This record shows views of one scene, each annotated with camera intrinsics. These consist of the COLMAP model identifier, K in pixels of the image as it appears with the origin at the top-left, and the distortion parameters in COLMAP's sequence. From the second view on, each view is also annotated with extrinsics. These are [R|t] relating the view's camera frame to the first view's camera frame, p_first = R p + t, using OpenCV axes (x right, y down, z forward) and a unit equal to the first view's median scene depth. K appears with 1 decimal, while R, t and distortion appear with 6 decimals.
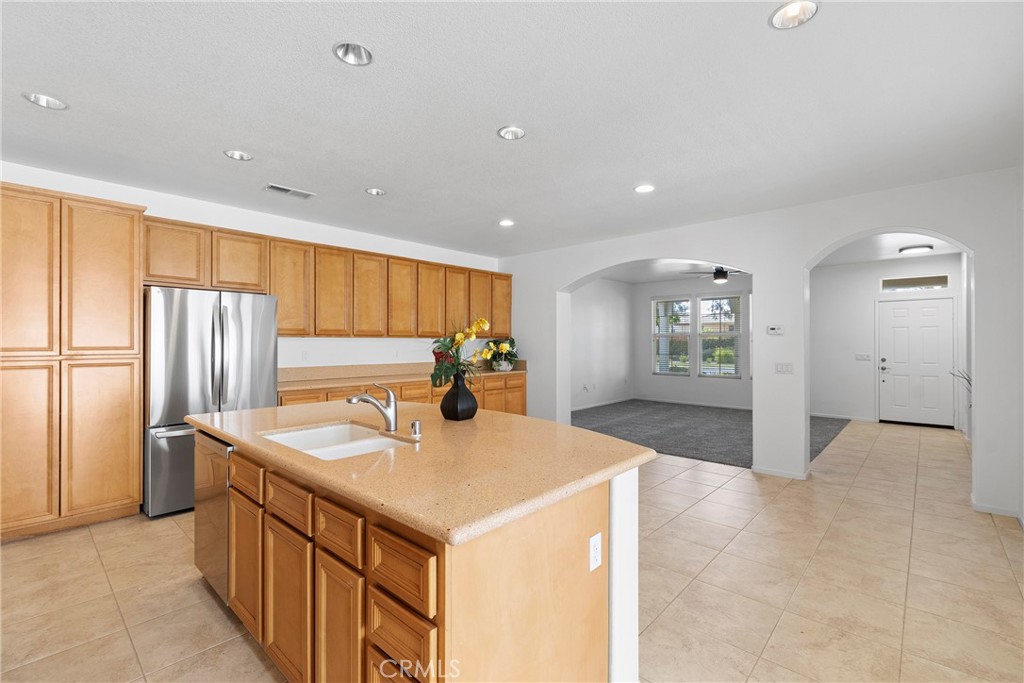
lens RADIAL K [[450.3, 0, 514.9], [0, 450.3, 341.6], [0, 0, 1]] dist [0.001314, -0.000588]
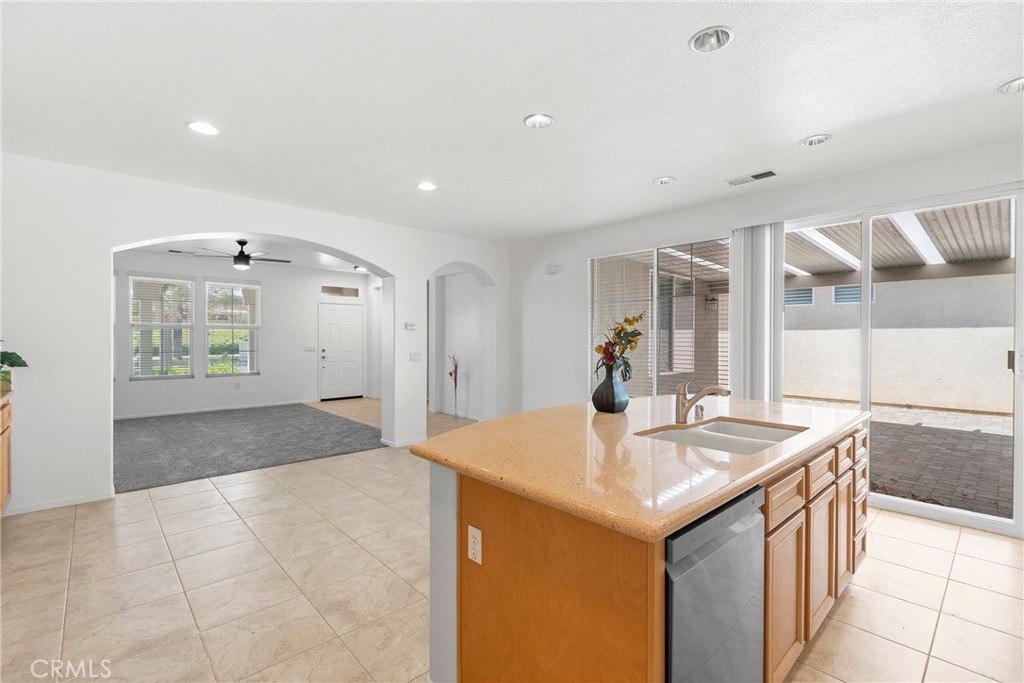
lens RADIAL K [[450.3, 0, 516.9], [0, 450.3, 340.6], [0, 0, 1]] dist [0.001314, -0.000588]
pose [[0.071806, -0.005414, 0.997404, -0.521646], [-0.007280, 0.999956, 0.005952, 0.002480], [-0.997392, -0.007689, 0.071763, 0.518361]]
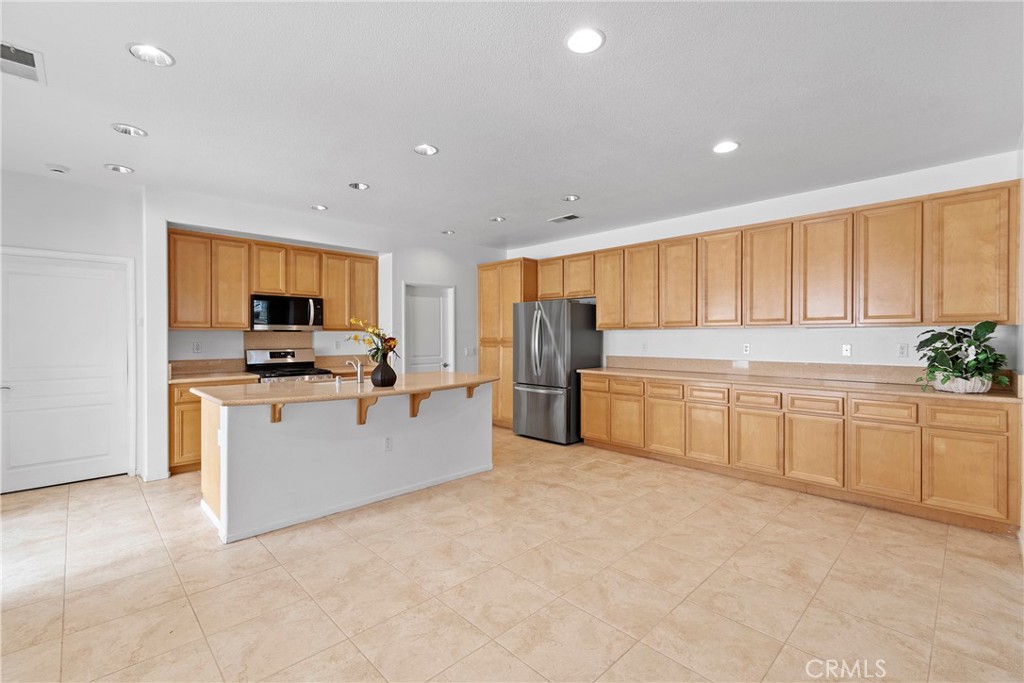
lens RADIAL K [[450.3, 0, 514.7], [0, 450.3, 339.8], [0, 0, 1]] dist [0.001314, -0.000588]
pose [[-0.050043, 0.008369, -0.998712, 0.594374], [0.003497, 0.999960, 0.008205, 0.004063], [0.998741, -0.003082, -0.050070, 0.681114]]
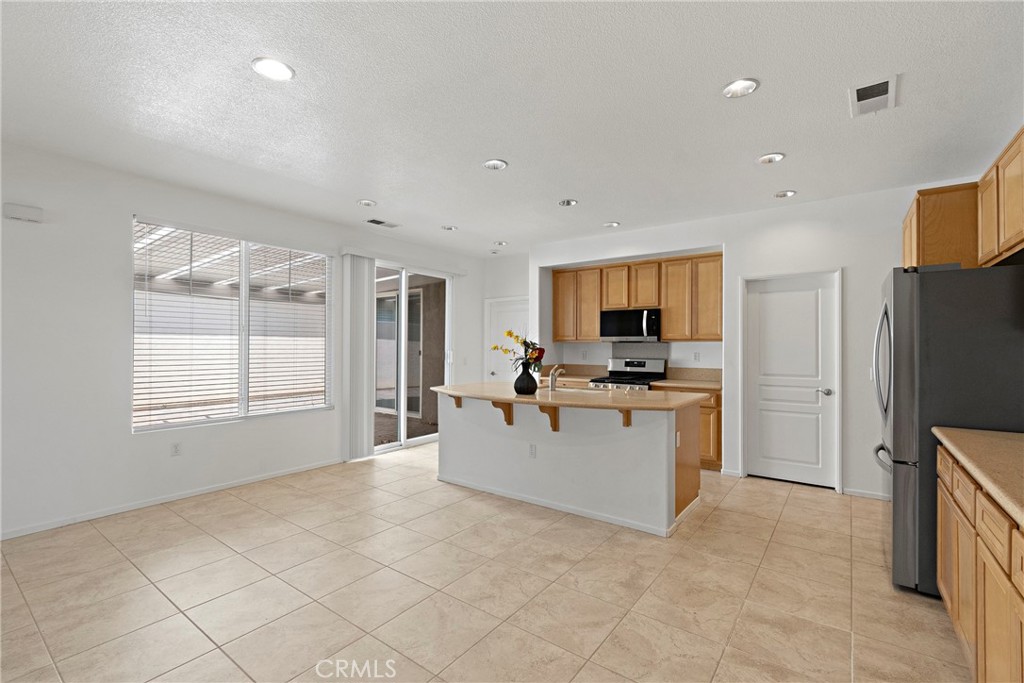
lens RADIAL K [[450.3, 0, 511.8], [0, 450.3, 341.7], [0, 0, 1]] dist [0.001314, -0.000588]
pose [[-0.994754, -0.004132, -0.102217, 0.036366], [-0.002658, 0.999891, -0.014552, 0.006393], [0.102266, -0.014204, -0.994656, 1.149272]]
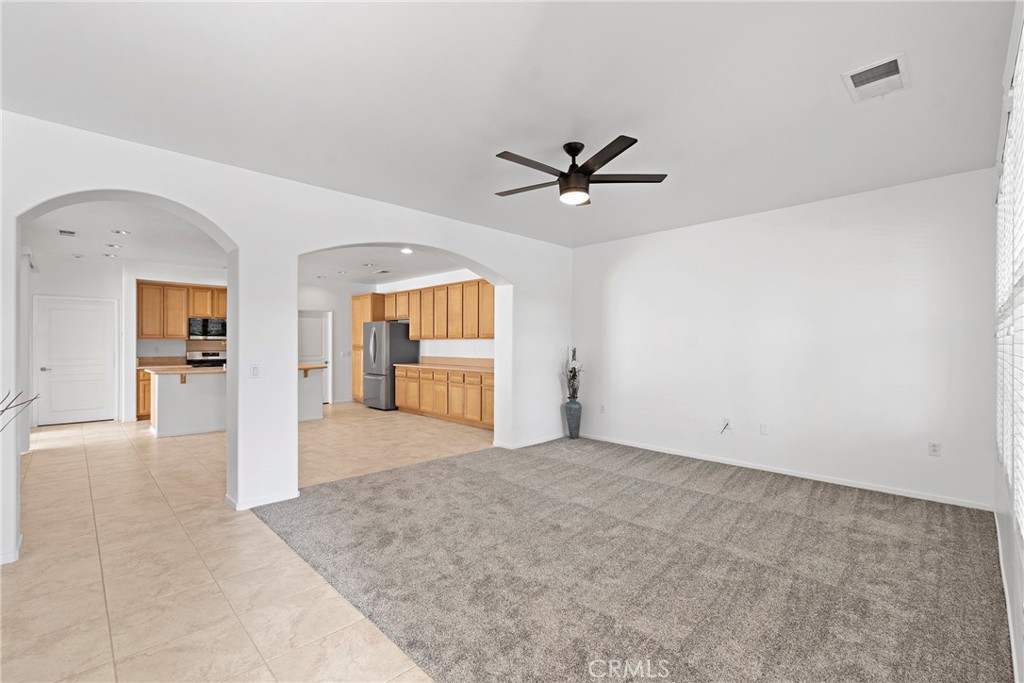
lens RADIAL K [[450.3, 0, 512.6], [0, 450.3, 346.4], [0, 0, 1]] dist [0.001314, -0.000588]
pose [[-0.048810, 0.003524, -0.998802, 1.178819], [0.001401, 0.999993, 0.003459, 0.010352], [0.998807, -0.001230, -0.048815, 1.269791]]
